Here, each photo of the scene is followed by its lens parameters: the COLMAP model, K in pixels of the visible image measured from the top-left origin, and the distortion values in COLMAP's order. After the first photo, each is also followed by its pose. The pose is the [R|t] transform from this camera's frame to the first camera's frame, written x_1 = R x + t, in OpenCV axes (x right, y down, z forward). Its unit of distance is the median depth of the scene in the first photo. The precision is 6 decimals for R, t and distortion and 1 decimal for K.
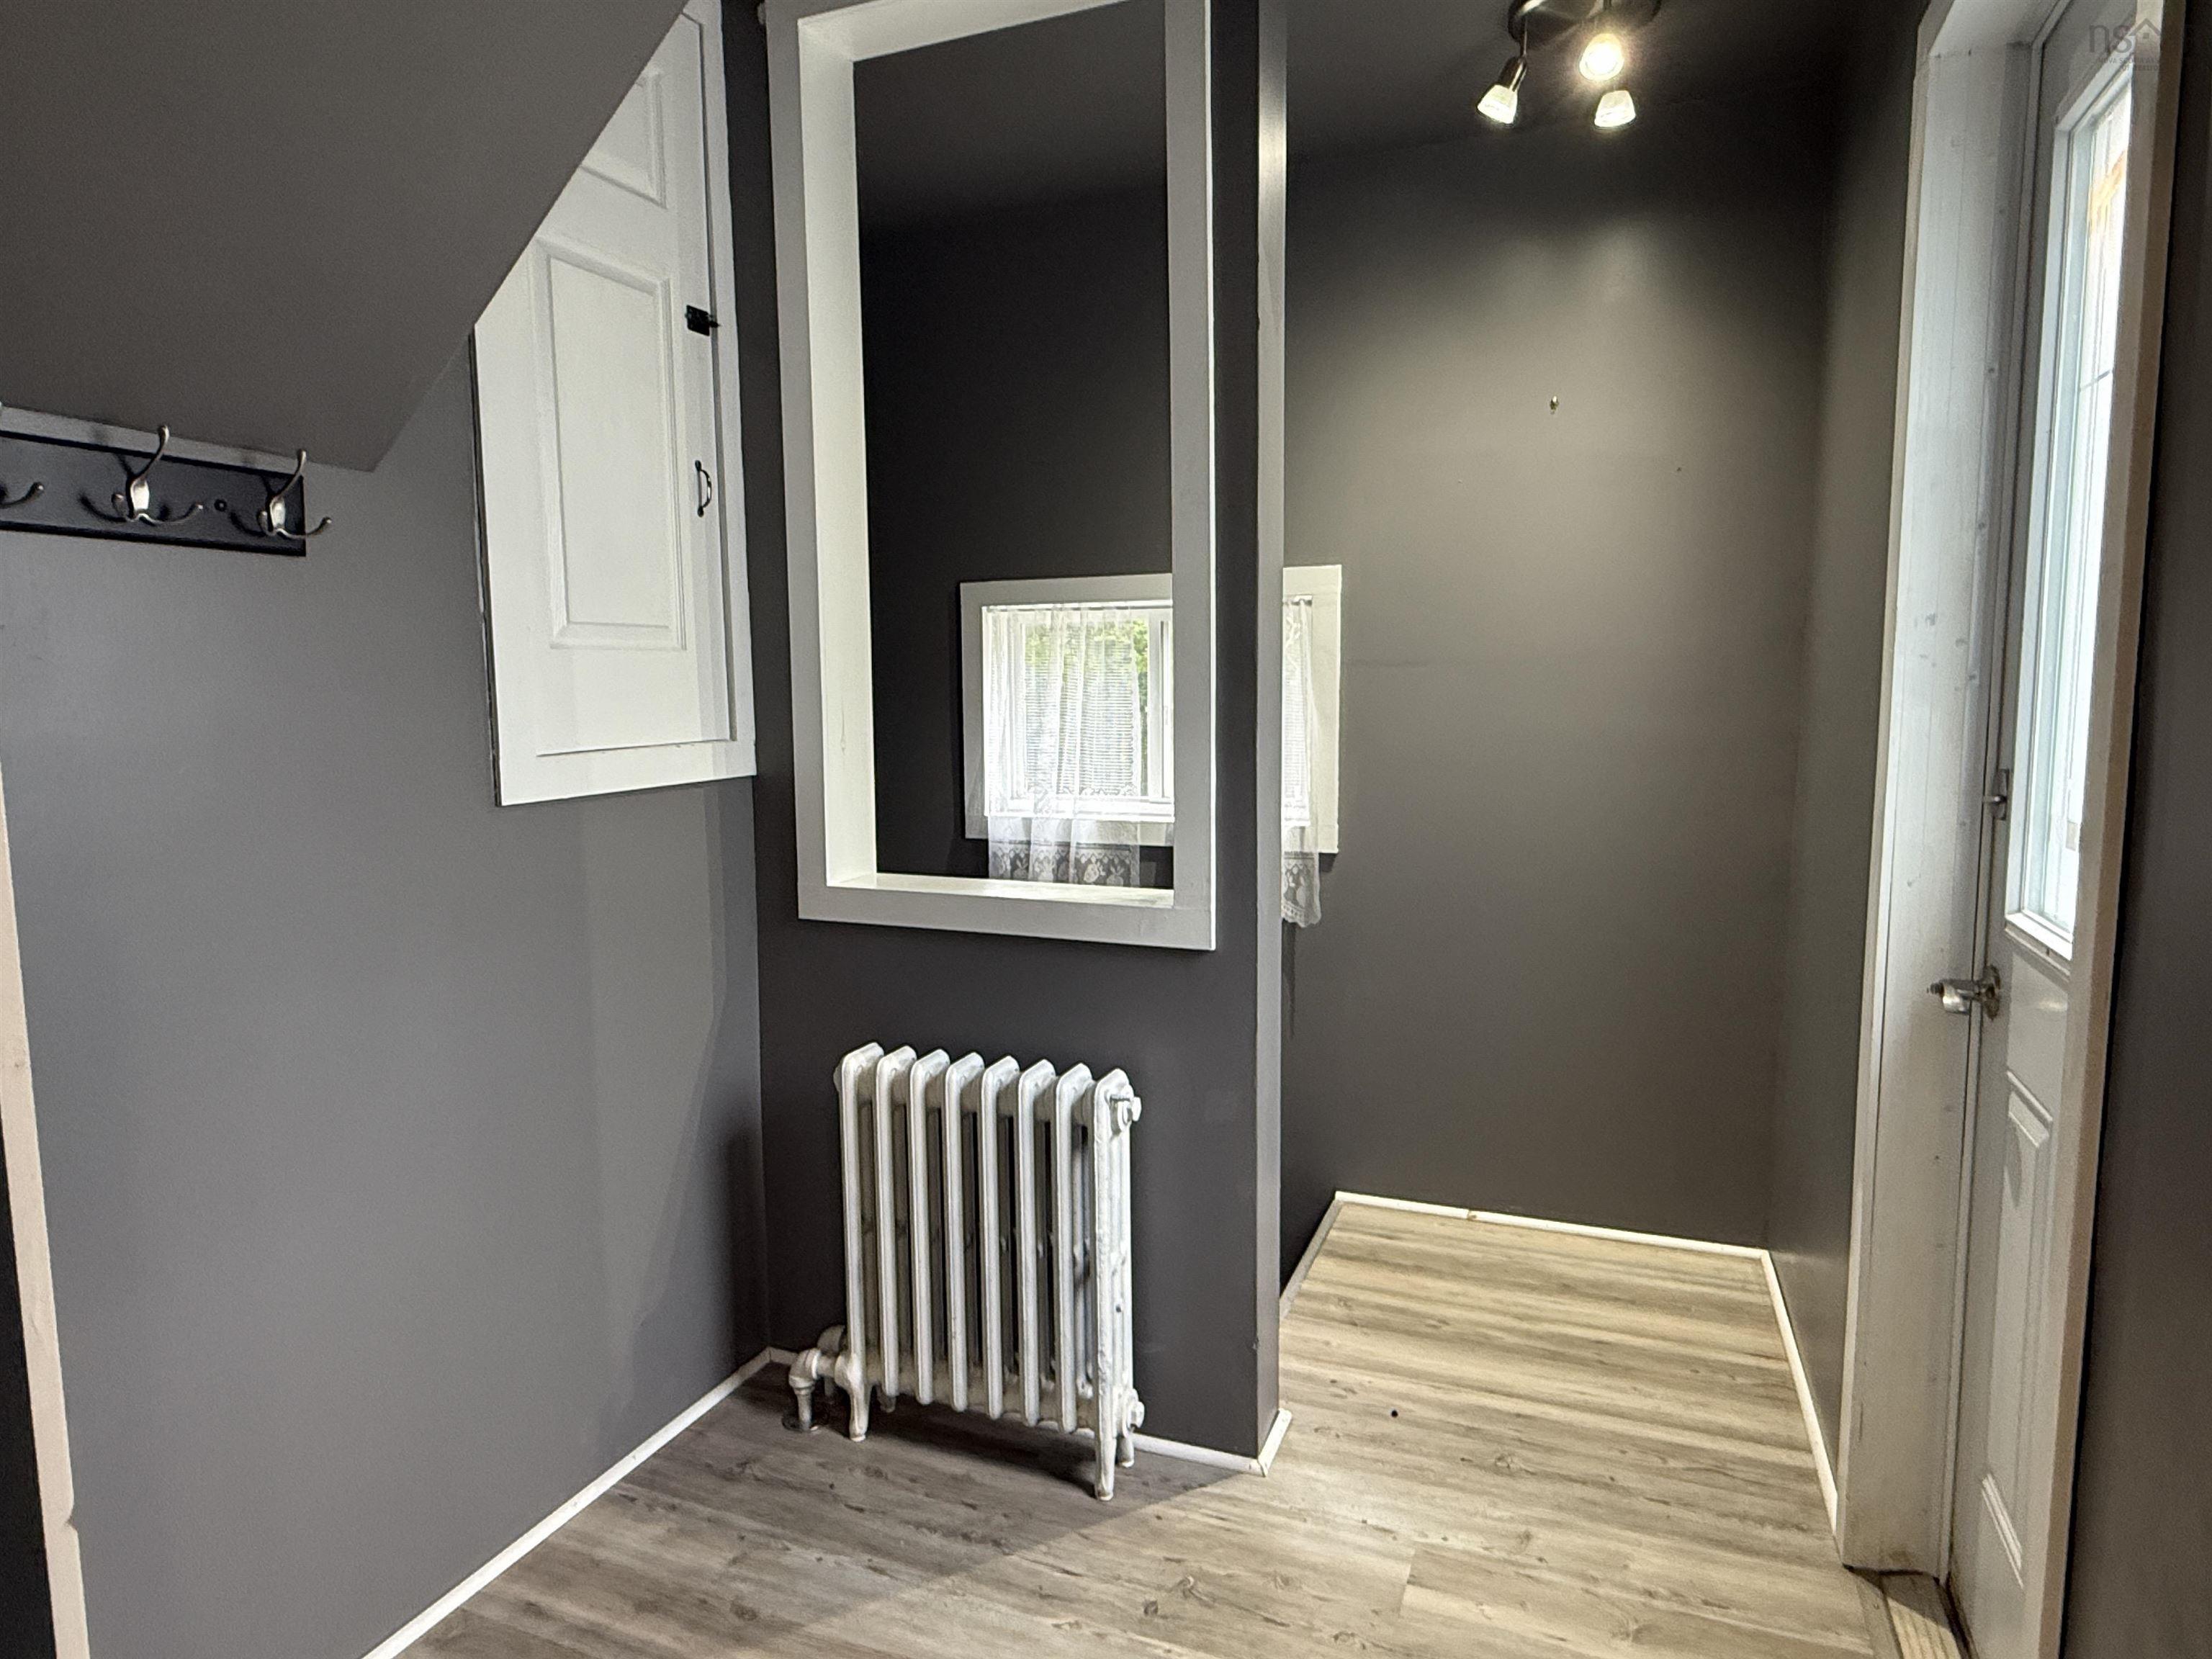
lens RADIAL K [[1306.9, 0, 1099.5], [0, 1306.9, 818.9], [0, 0, 1]] dist [0.005145, 0.000392]
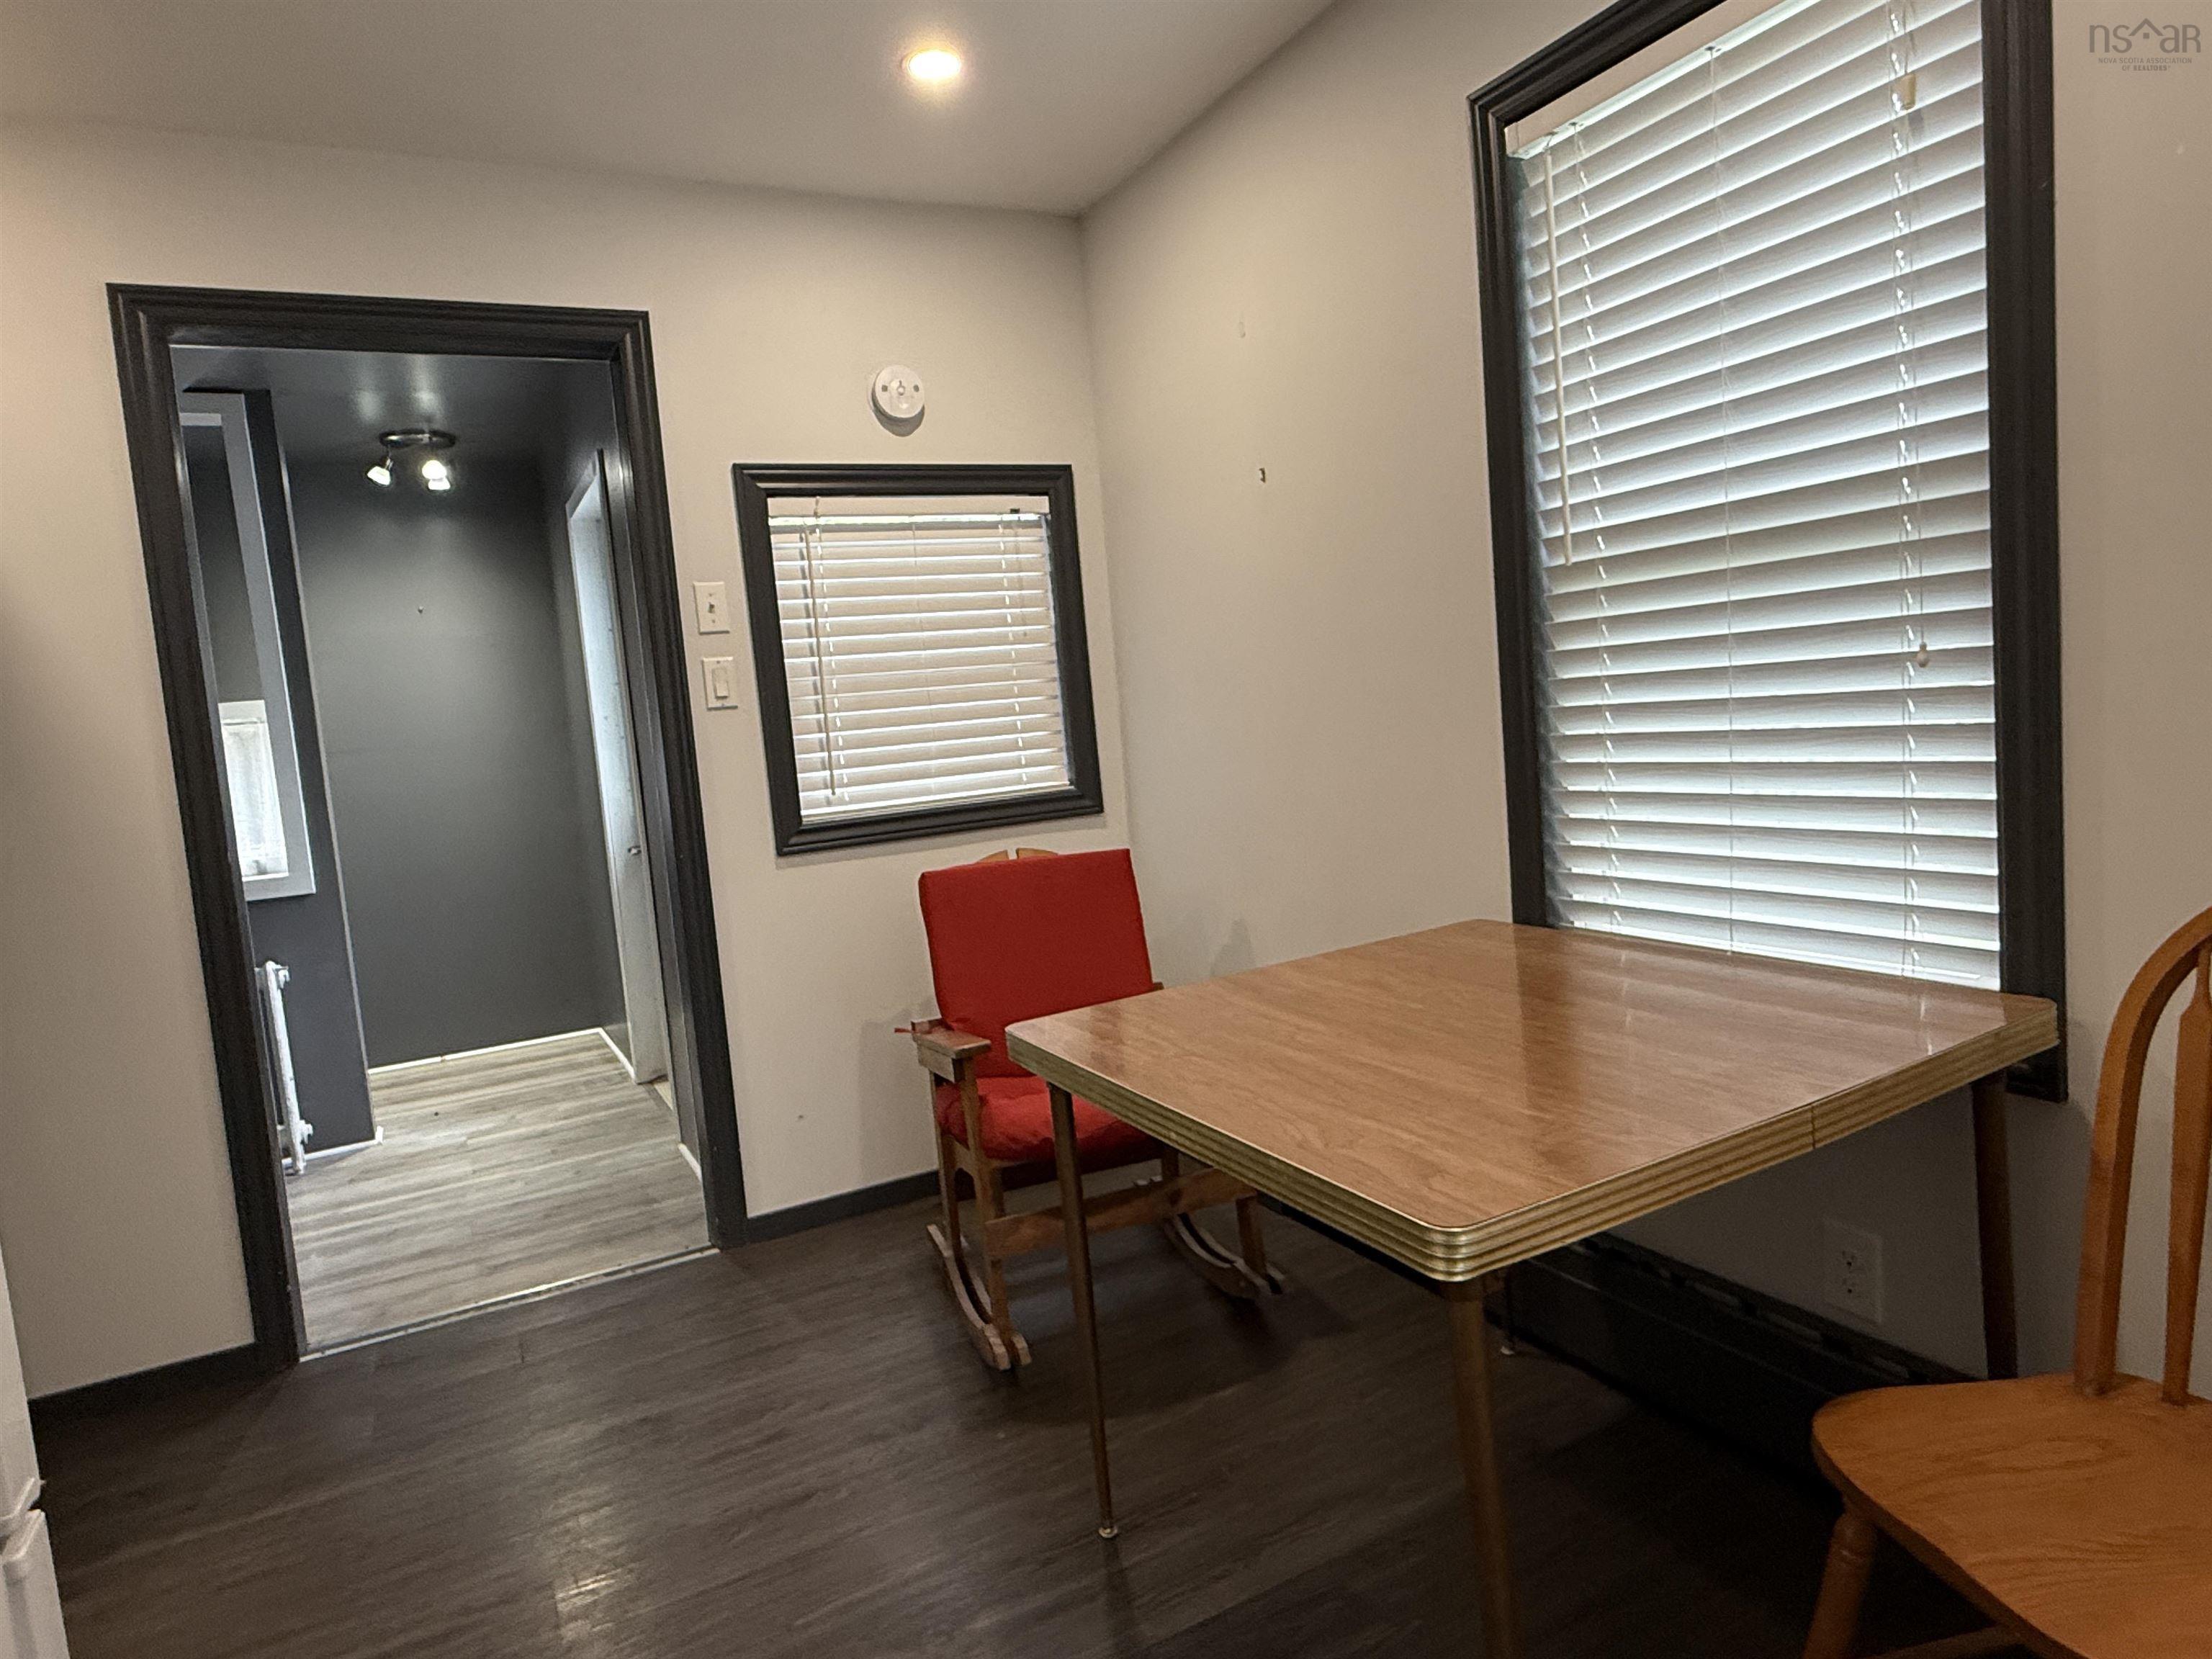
lens RADIAL K [[1306.9, 0, 1097.5], [0, 1306.9, 825.4], [0, 0, 1]] dist [0.005145, 0.000392]
pose [[0.653243, -0.104472, 0.749906, -0.538695], [0.163201, 0.986582, -0.004721, 0.172206], [-0.739350, 0.125469, 0.661527, -1.075803]]
